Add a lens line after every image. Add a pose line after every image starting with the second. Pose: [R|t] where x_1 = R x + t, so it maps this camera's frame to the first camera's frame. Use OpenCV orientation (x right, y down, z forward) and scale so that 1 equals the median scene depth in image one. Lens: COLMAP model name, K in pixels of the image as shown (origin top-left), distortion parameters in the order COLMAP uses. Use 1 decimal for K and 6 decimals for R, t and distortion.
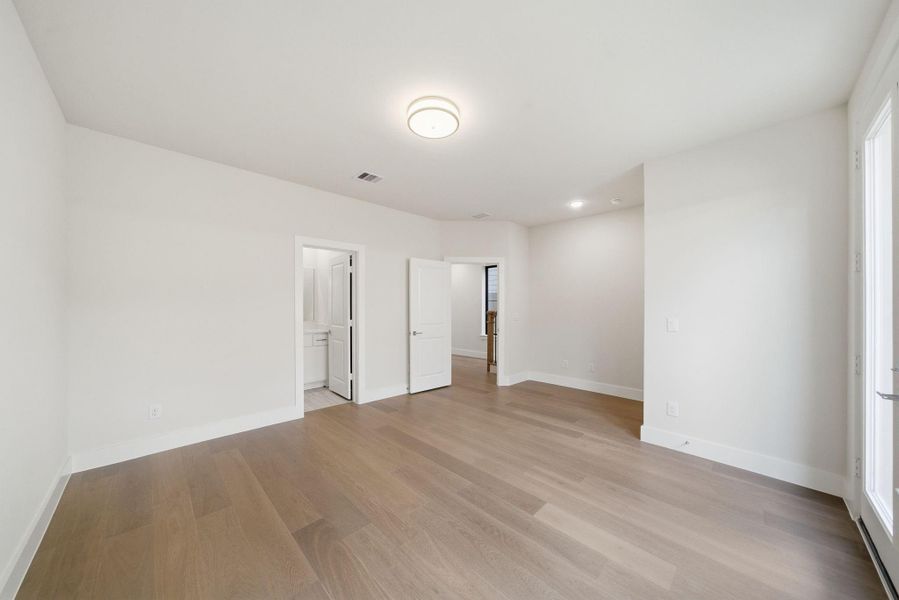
lens RADIAL K [[311.8, 0, 450.3], [0, 311.8, 304.9], [0, 0, 1]] dist [-0.000910, 0.008436]
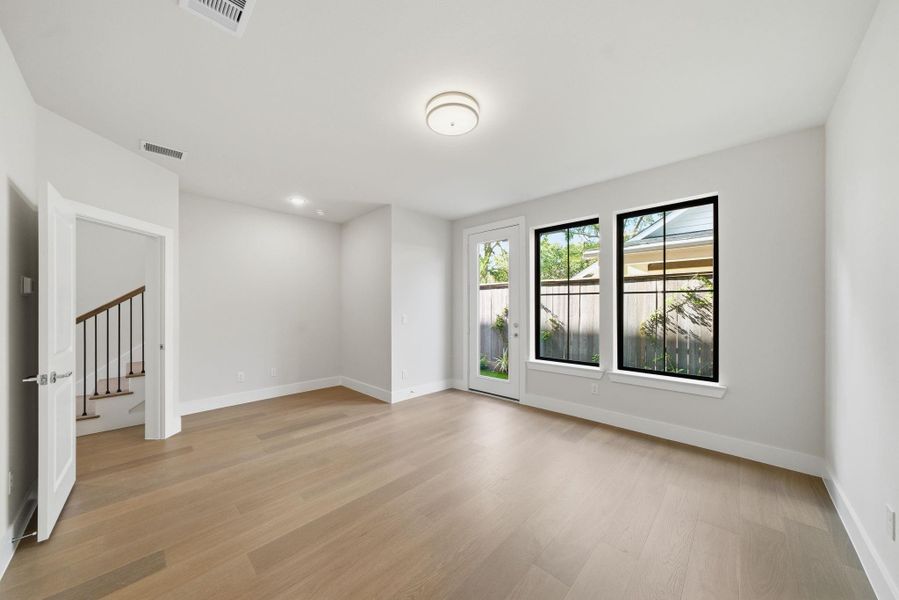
lens RADIAL K [[311.8, 0, 450.3], [0, 311.8, 304.9], [0, 0, 1]] dist [-0.000910, 0.008436]
pose [[-0.025373, 0.001351, 0.999677, -0.673814], [-0.003731, 0.999992, -0.001446, -0.004234], [-0.999671, -0.003767, -0.025368, 0.662096]]
